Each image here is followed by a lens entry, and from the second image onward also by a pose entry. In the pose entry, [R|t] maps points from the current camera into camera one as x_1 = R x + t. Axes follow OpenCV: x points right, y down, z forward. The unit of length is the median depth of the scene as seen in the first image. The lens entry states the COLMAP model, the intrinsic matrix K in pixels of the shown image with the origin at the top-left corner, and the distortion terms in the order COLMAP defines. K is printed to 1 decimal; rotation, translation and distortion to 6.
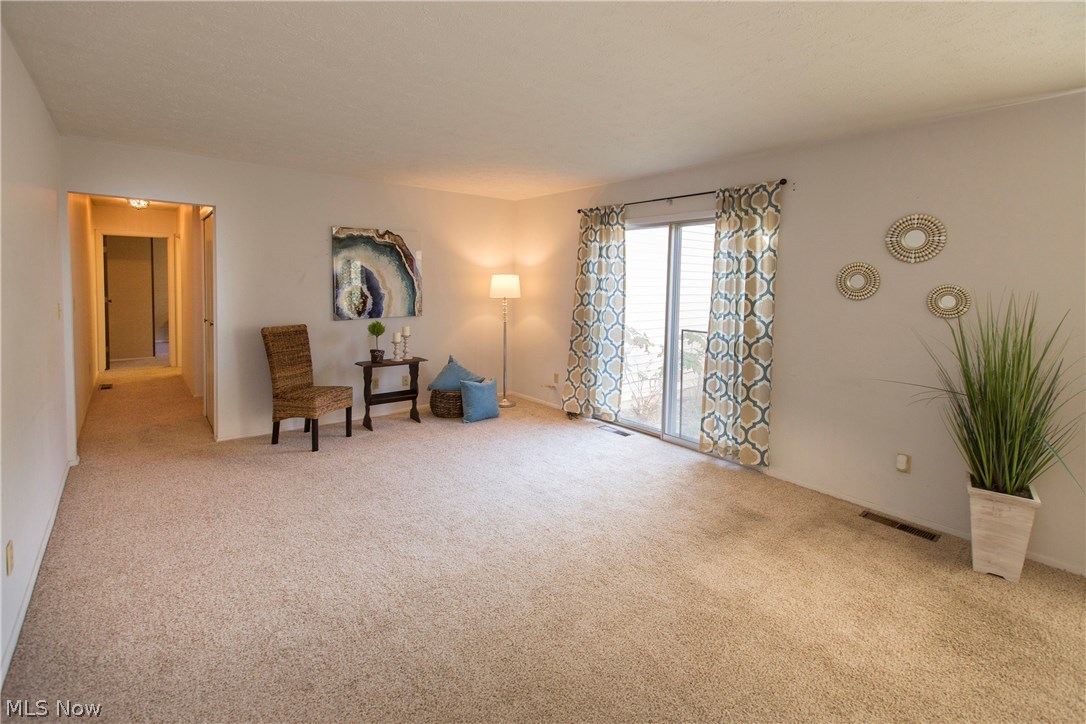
lens RADIAL K [[501.2, 0, 572.8], [0, 501.2, 292.3], [0, 0, 1]] dist [-0.004026, -0.000826]
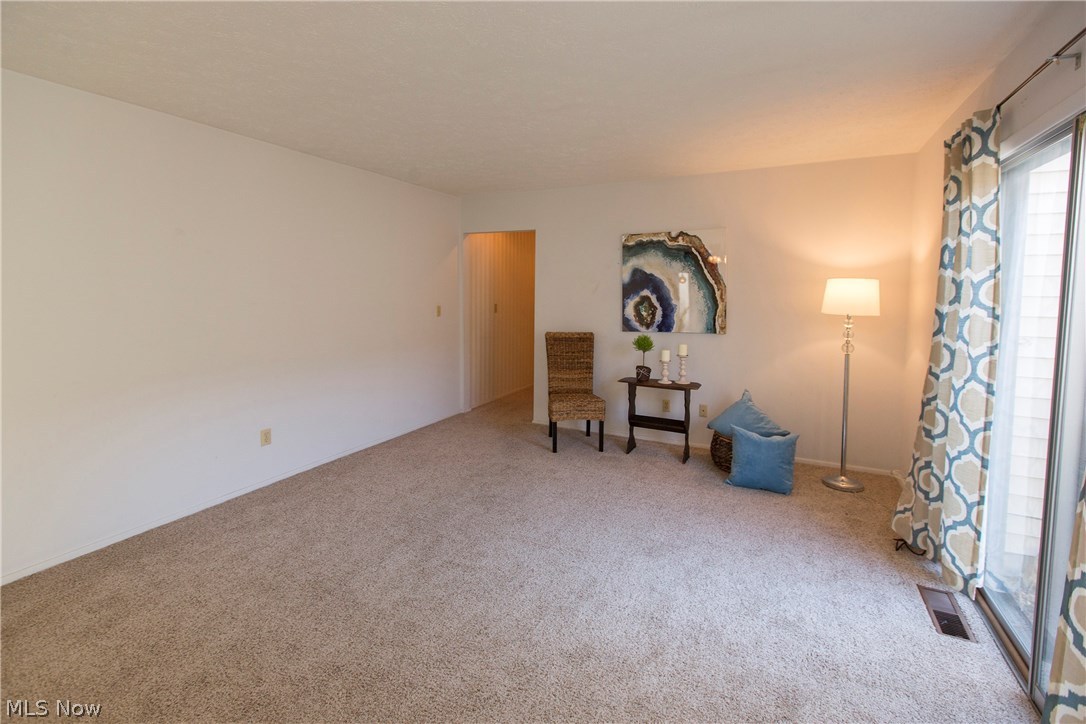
lens RADIAL K [[501.2, 0, 526.4], [0, 501.2, 318.0], [0, 0, 1]] dist [-0.004026, -0.000826]
pose [[0.347771, 0.039985, -0.936726, 0.364681], [-0.015029, 0.999200, 0.037072, -0.003024], [0.937459, 0.001185, 0.348094, 0.472365]]
